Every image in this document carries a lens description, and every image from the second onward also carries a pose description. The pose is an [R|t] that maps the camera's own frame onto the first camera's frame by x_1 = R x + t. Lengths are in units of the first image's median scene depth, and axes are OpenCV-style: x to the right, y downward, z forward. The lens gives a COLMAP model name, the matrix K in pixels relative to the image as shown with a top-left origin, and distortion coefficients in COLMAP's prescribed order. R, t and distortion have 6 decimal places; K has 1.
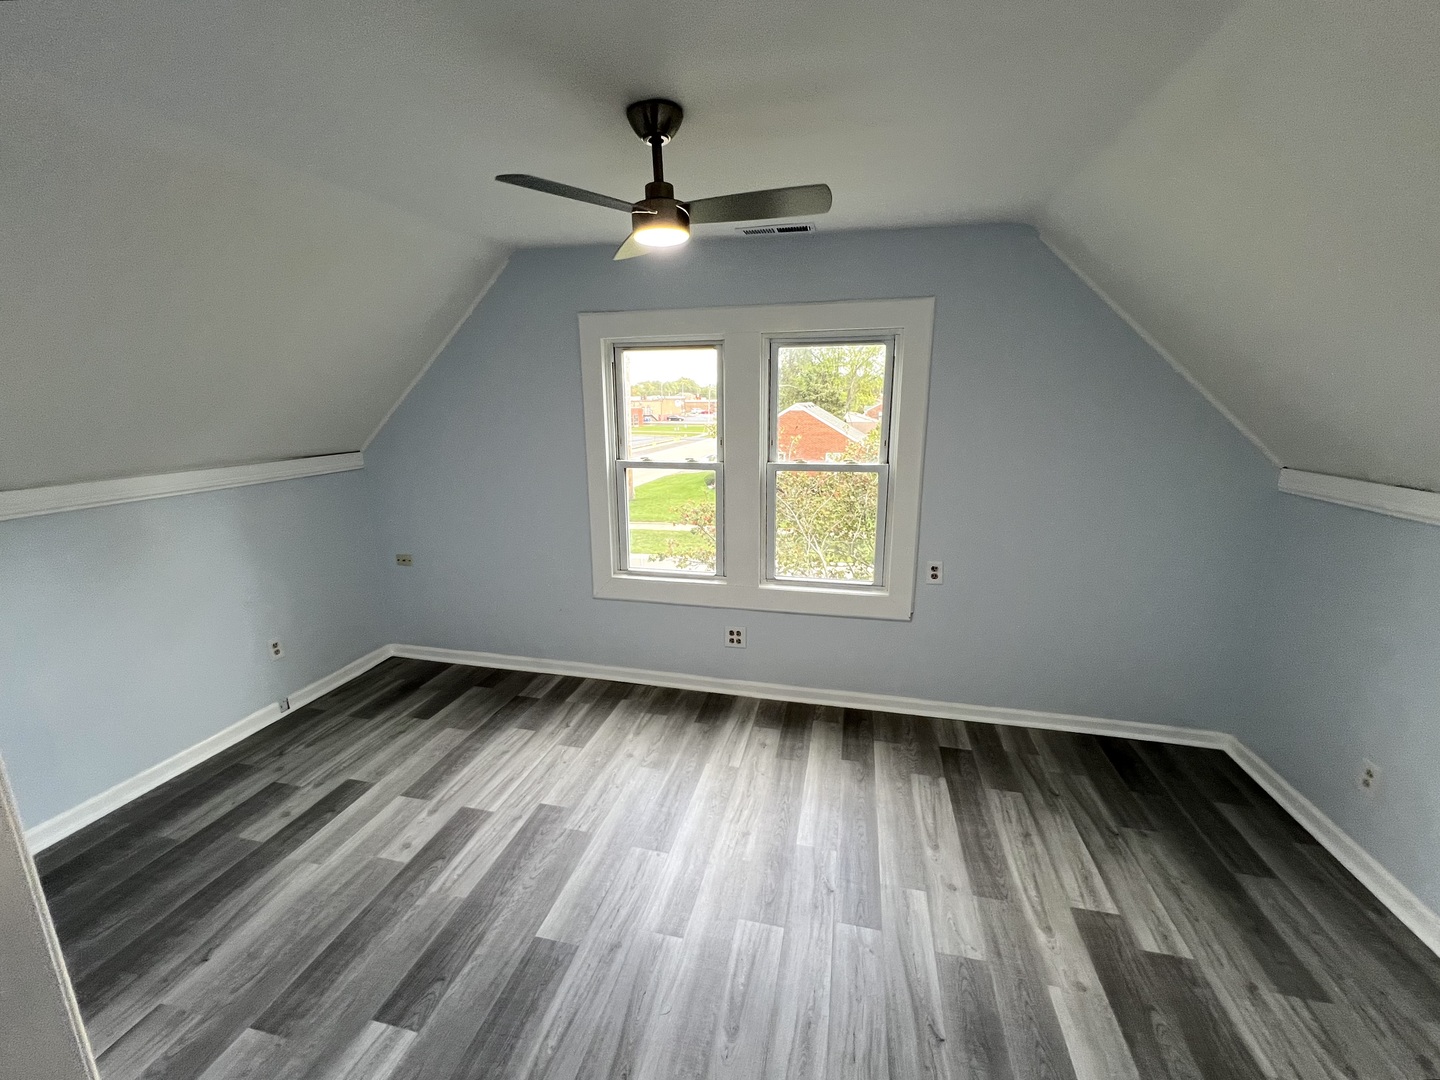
lens RADIAL K [[591.5, 0, 713.5], [0, 591.5, 534.6], [0, 0, 1]] dist [-0.000388, -0.000131]
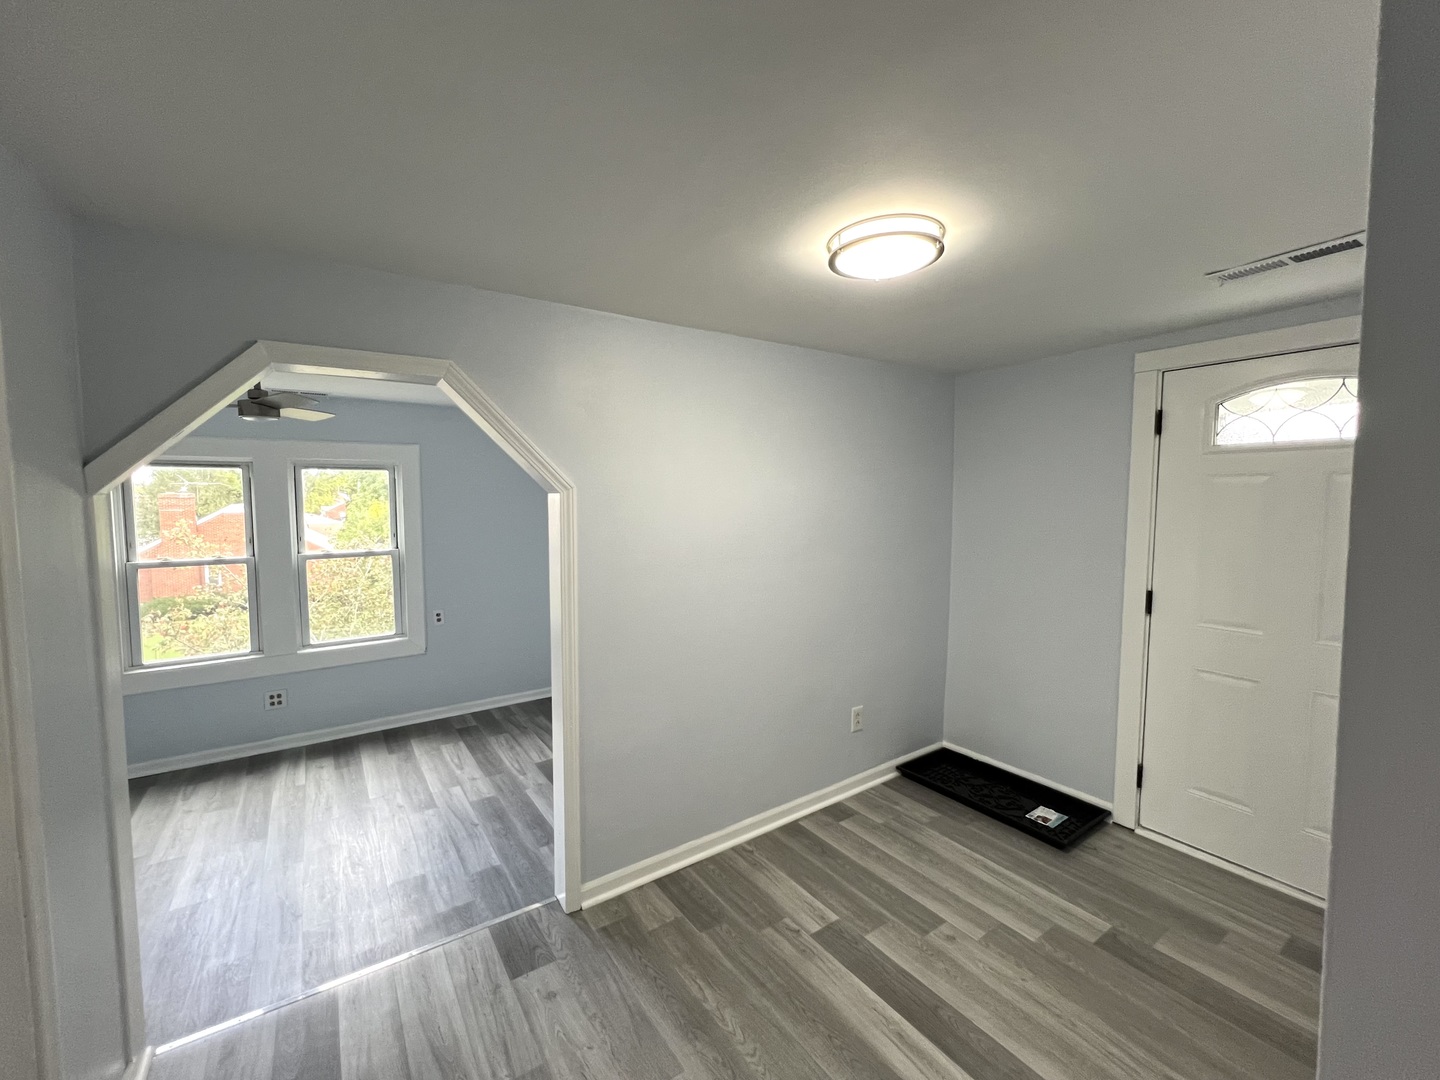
lens RADIAL K [[591.5, 0, 713.5], [0, 591.5, 534.6], [0, 0, 1]] dist [-0.000388, -0.000131]
pose [[0.673895, -0.043264, 0.737559, -0.286829], [0.163591, 0.982243, -0.091853, 0.120812], [-0.720489, 0.182558, 0.669006, -0.617651]]
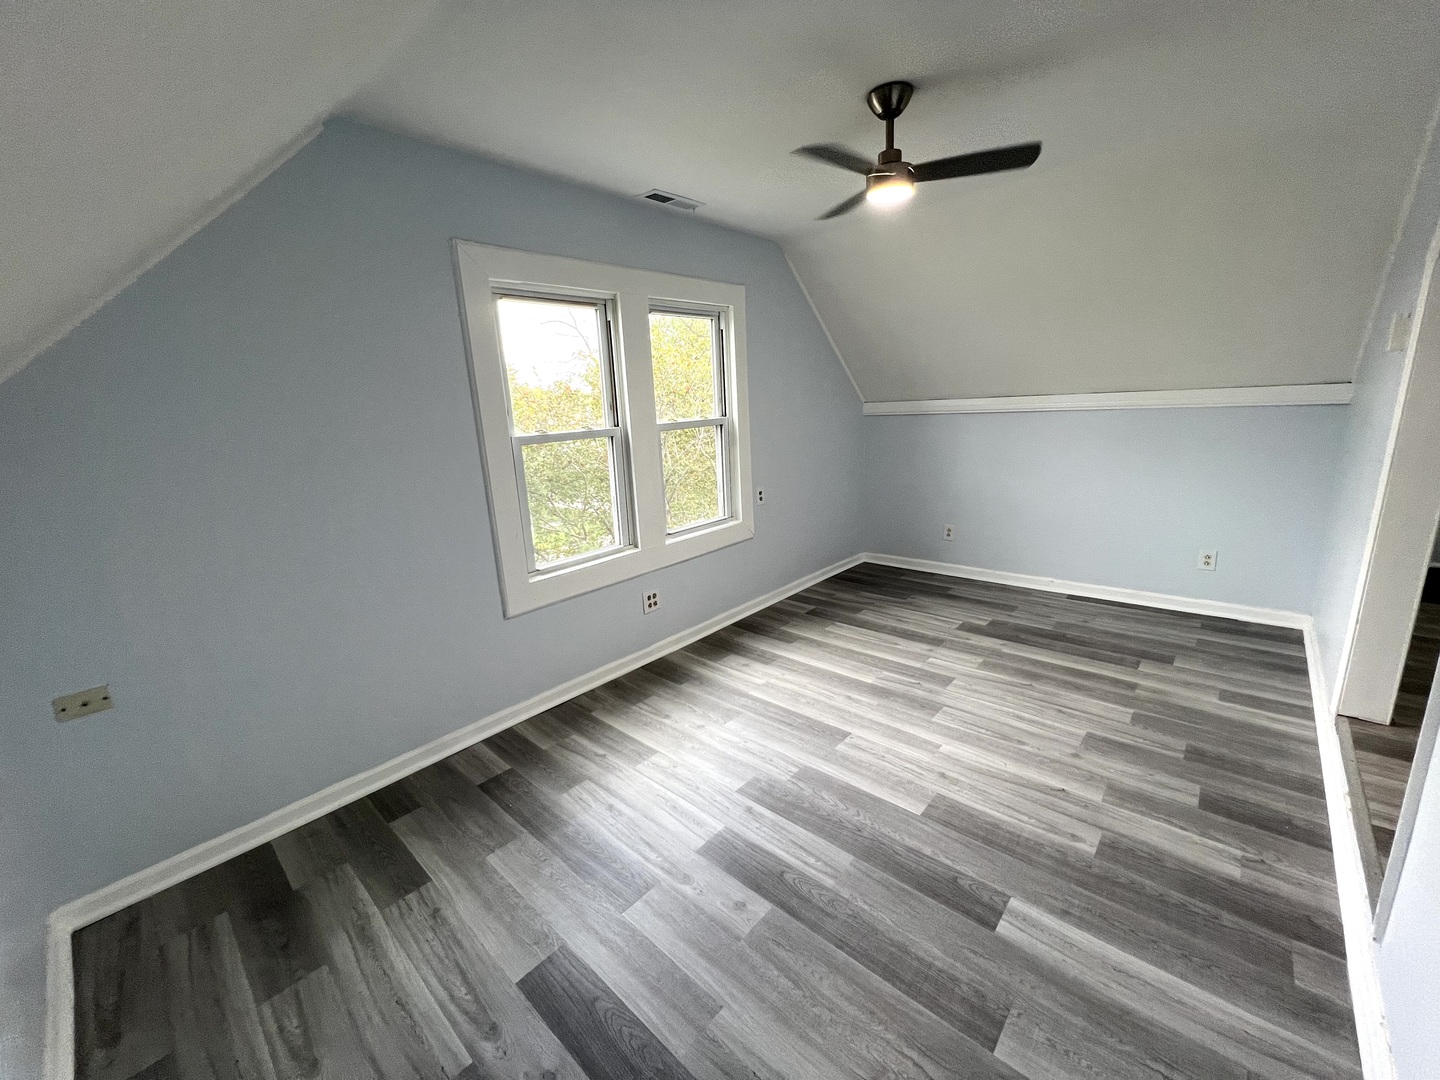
lens RADIAL K [[576.8, 0, 706.9], [0, 576.8, 533.6], [0, 0, 1]] dist [-0.001591, 0.000166]
pose [[0.492217, -0.214419, 0.843651, -0.878108], [0.240883, 0.964891, 0.104693, -0.020762], [-0.836479, 0.151689, 0.526586, 0.471438]]
